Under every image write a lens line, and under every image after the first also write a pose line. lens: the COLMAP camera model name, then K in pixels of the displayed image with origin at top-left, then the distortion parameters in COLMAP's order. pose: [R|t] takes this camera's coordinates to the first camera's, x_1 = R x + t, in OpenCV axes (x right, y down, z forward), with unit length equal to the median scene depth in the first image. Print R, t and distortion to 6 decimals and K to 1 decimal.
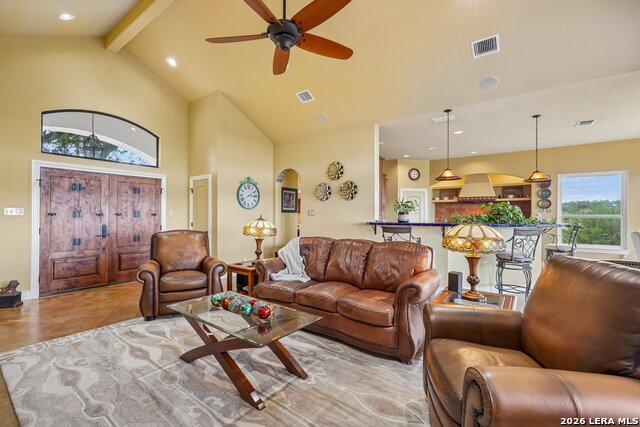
lens RADIAL K [[283.3, 0, 318.1], [0, 283.3, 215.3], [0, 0, 1]] dist [-0.001371, 0.001058]
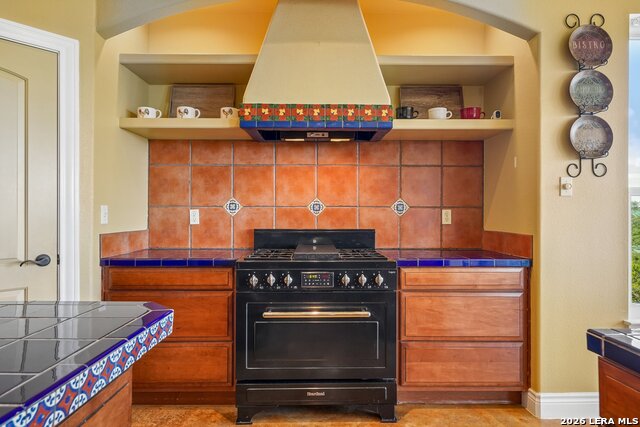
lens RADIAL K [[376.8, 0, 318.0], [0, 376.8, 211.9], [0, 0, 1]] dist [-0.000490, 0.004078]
pose [[0.803437, -0.006695, 0.595352, 0.437340], [0.004386, 0.999976, 0.005327, 0.015555], [-0.595373, -0.001668, 0.803447, 0.866432]]
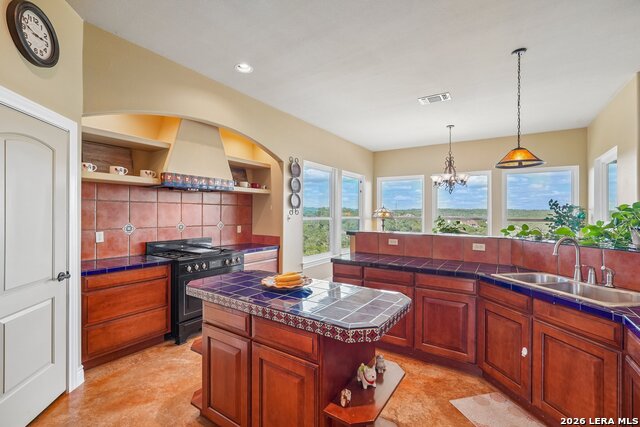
lens RADIAL K [[283.3, 0, 316.5], [0, 283.3, 211.5], [0, 0, 1]] dist [-0.001371, 0.001058]
pose [[-0.027878, -0.000725, 0.999611, 0.146462], [-0.008217, 0.999966, 0.000496, -0.017652], [-0.999578, -0.008200, -0.027883, 0.947022]]
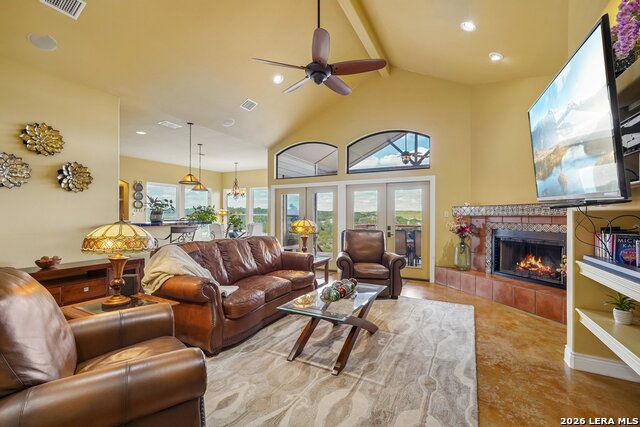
lens RADIAL K [[283.3, 0, 320.7], [0, 283.3, 210.9], [0, 0, 1]] dist [-0.001371, 0.001058]
pose [[-0.160488, 0.008970, 0.986997, -0.486246], [0.001470, 0.999960, -0.008849, -0.002463], [-0.987037, 0.000031, -0.160495, 0.424776]]
